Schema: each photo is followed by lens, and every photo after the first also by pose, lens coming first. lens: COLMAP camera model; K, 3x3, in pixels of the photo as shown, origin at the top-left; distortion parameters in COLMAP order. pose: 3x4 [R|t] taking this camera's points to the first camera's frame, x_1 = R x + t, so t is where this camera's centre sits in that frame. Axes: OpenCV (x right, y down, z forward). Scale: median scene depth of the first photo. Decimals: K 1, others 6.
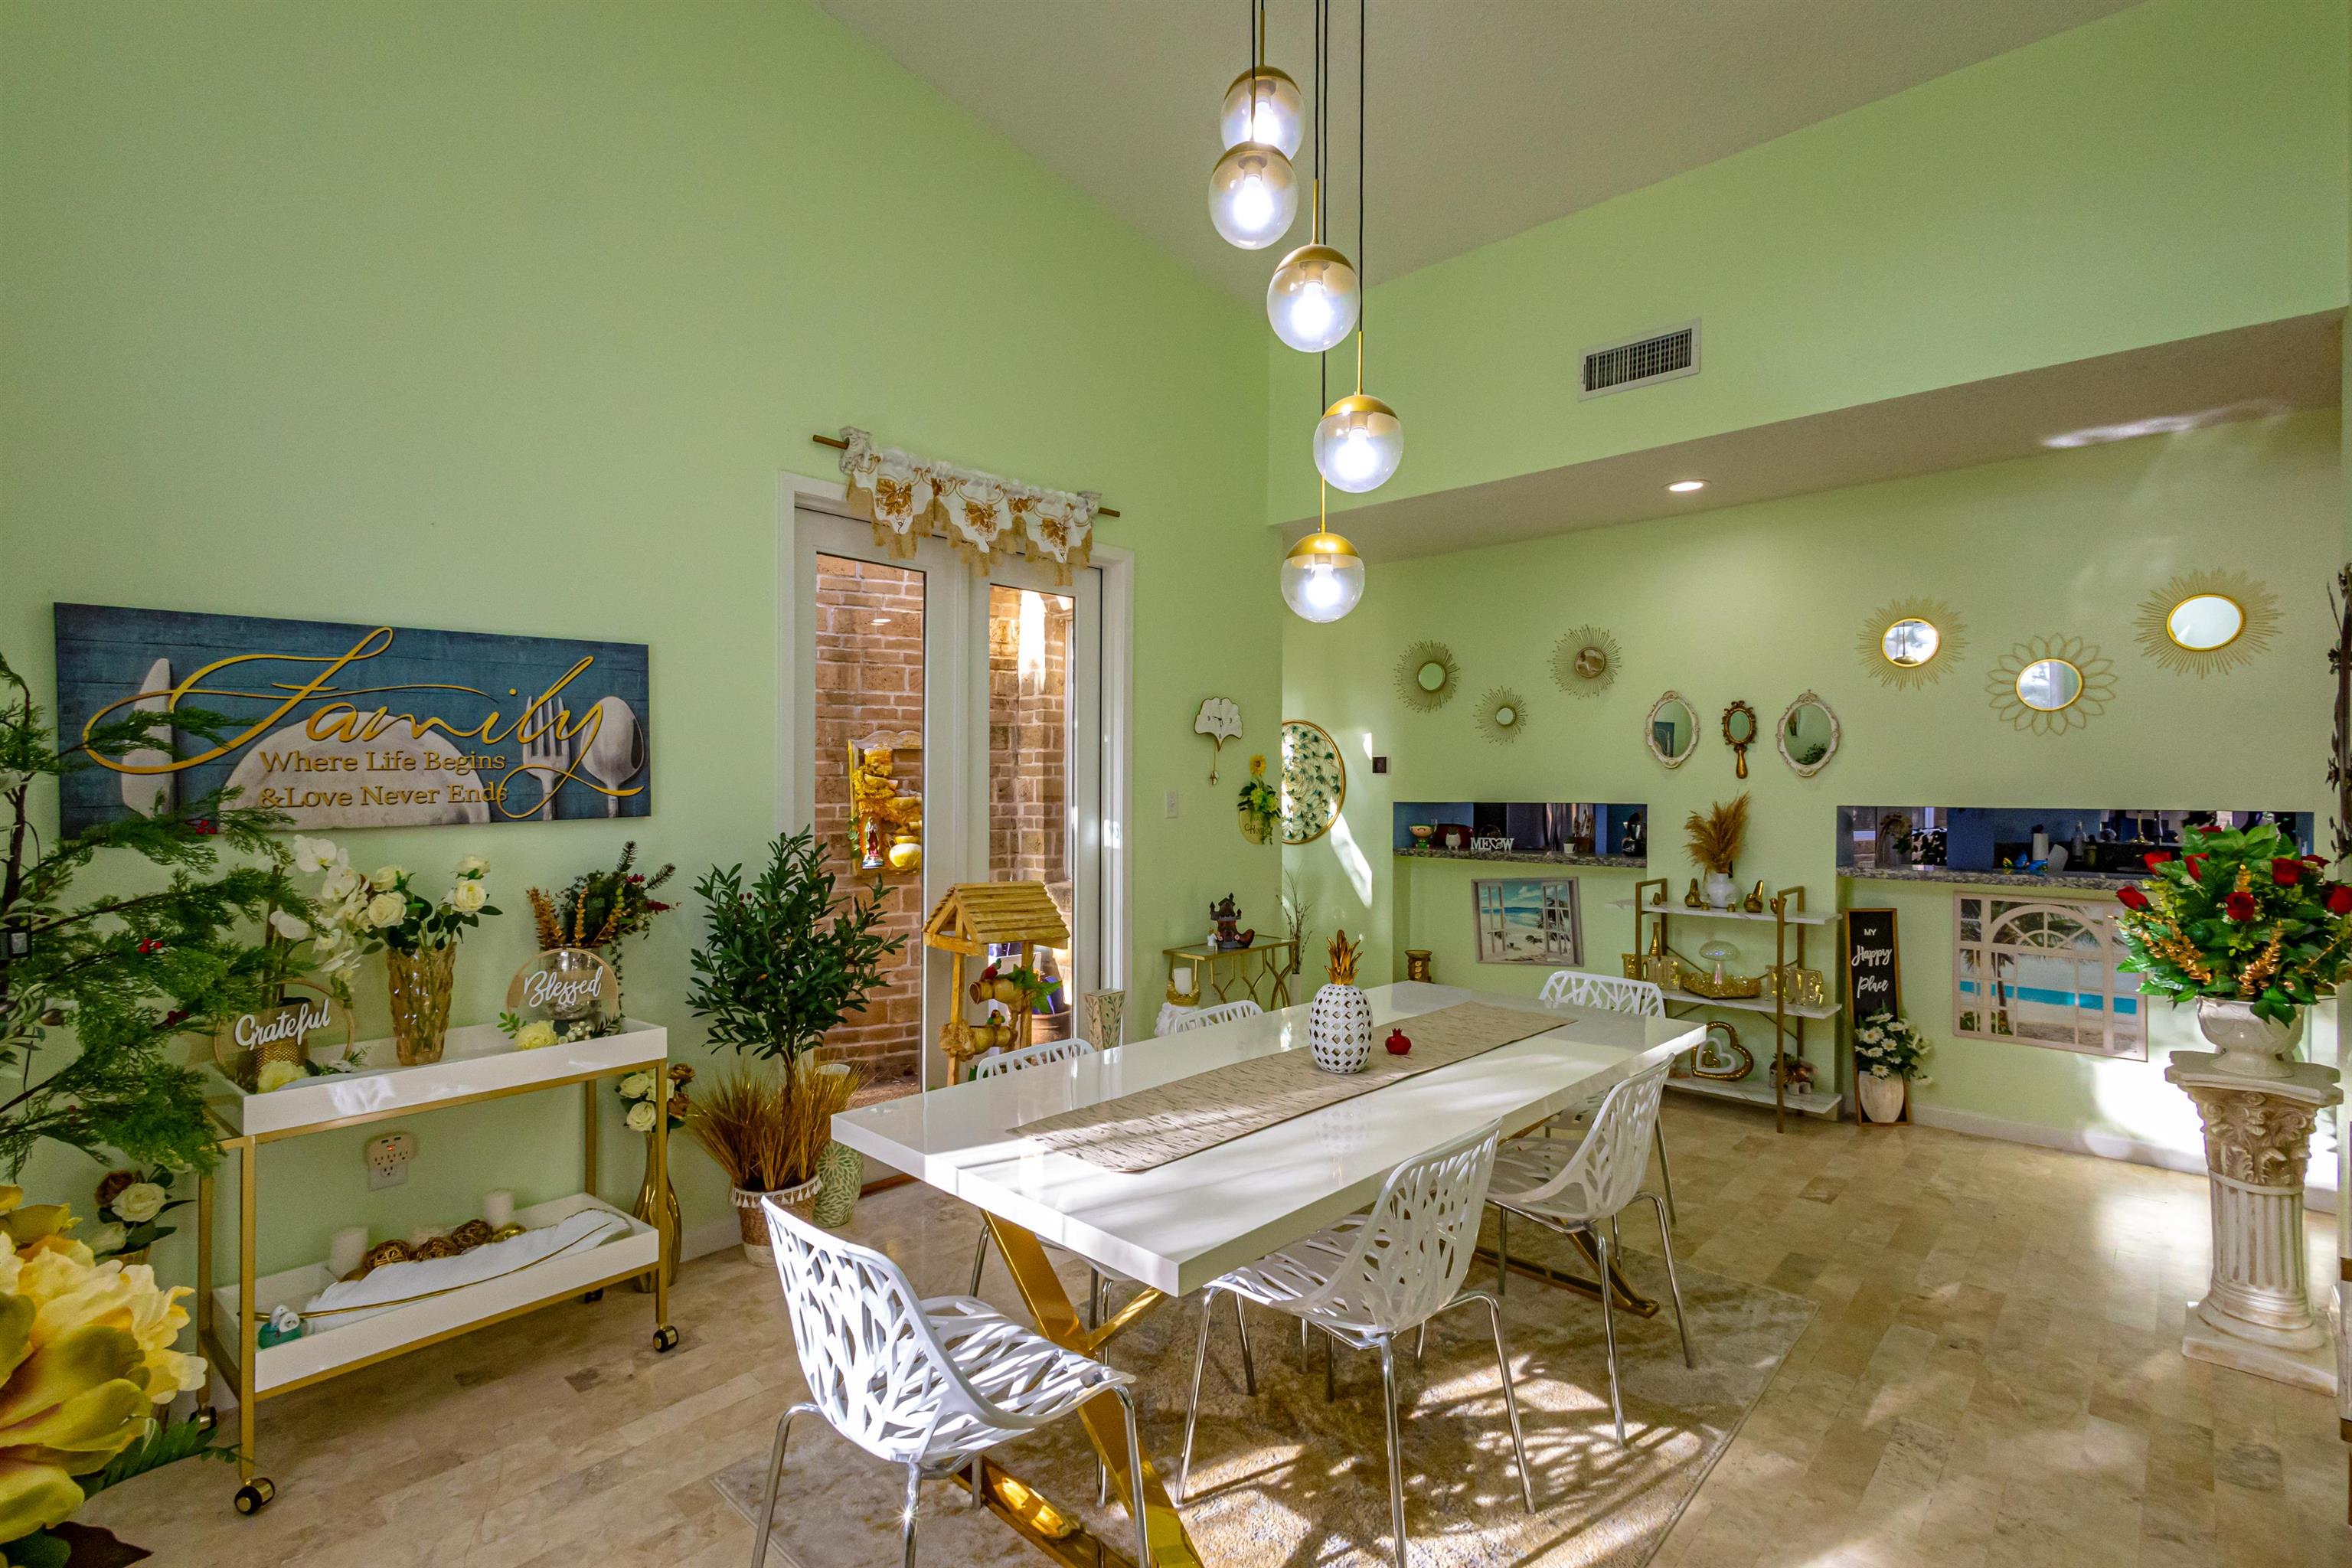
lens RADIAL K [[1081.5, 0, 1180.0], [0, 1081.5, 785.7], [0, 0, 1]] dist [0.016252, -0.005896]
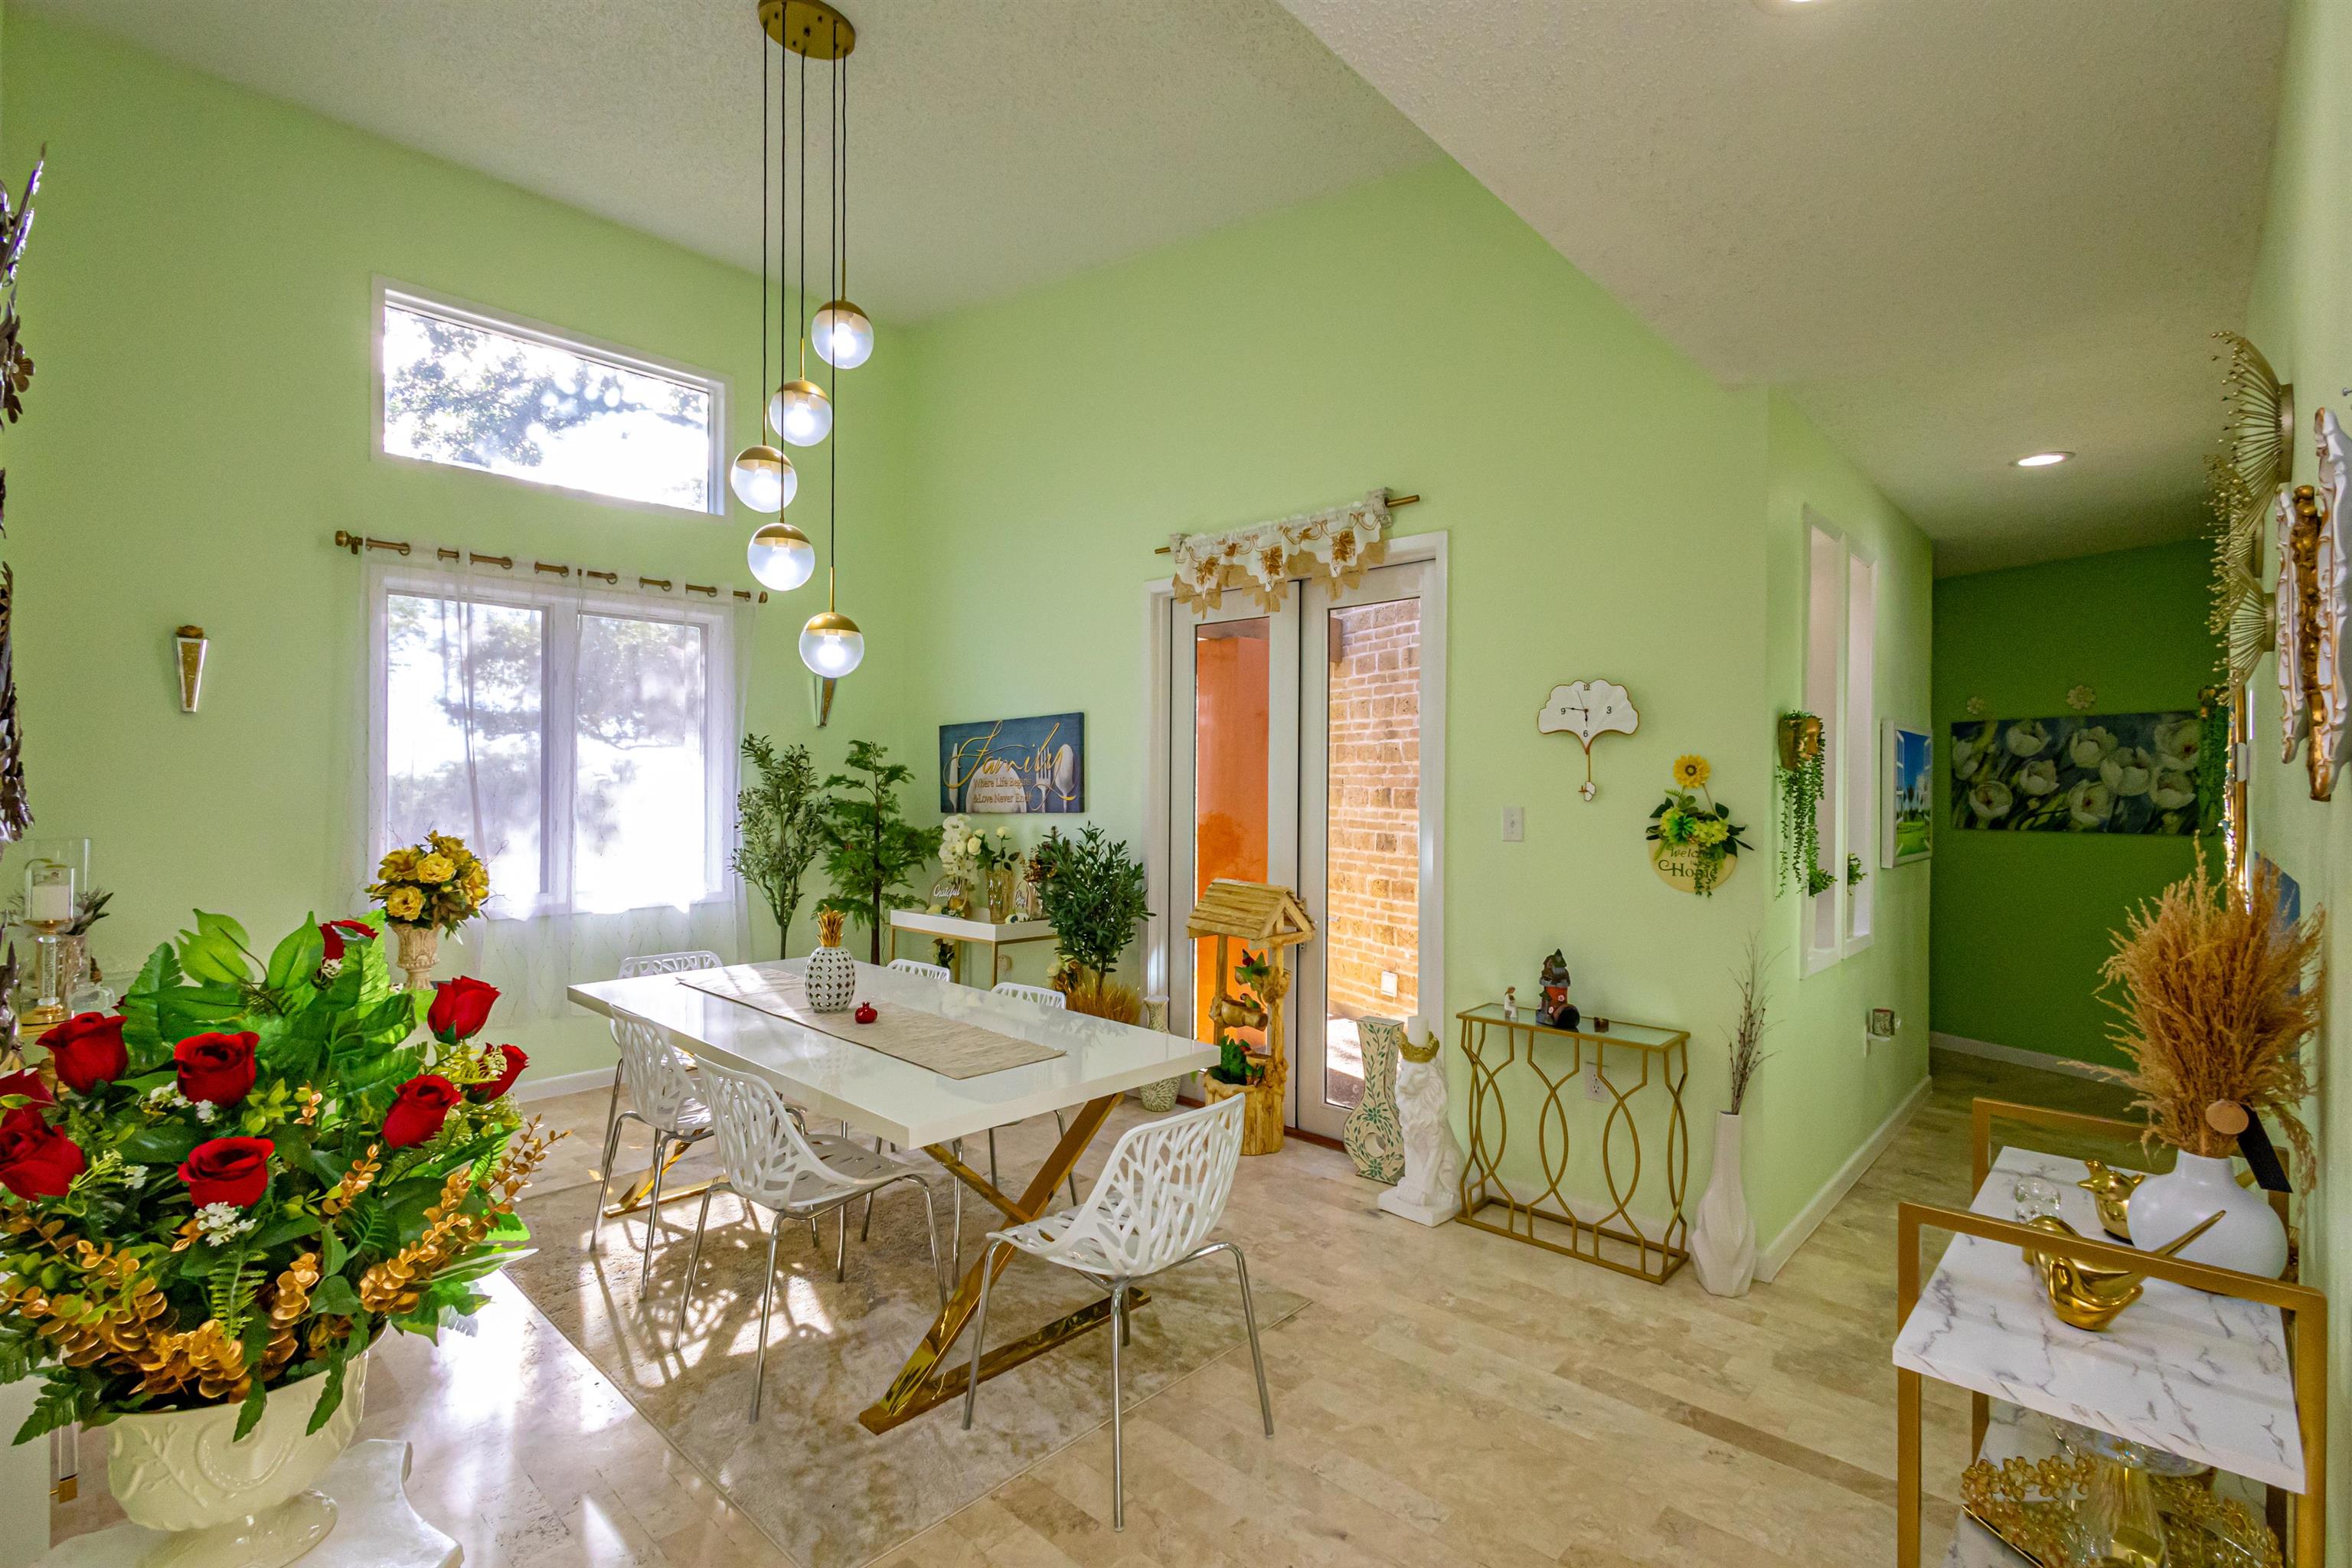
lens RADIAL K [[1081.5, 0, 1180.0], [0, 1081.5, 785.7], [0, 0, 1]] dist [0.016252, -0.005896]
pose [[-0.008635, -0.002549, -0.999959, 1.306437], [-0.008203, 0.999963, -0.002478, -0.012358], [0.999929, 0.008181, -0.008656, 1.271689]]
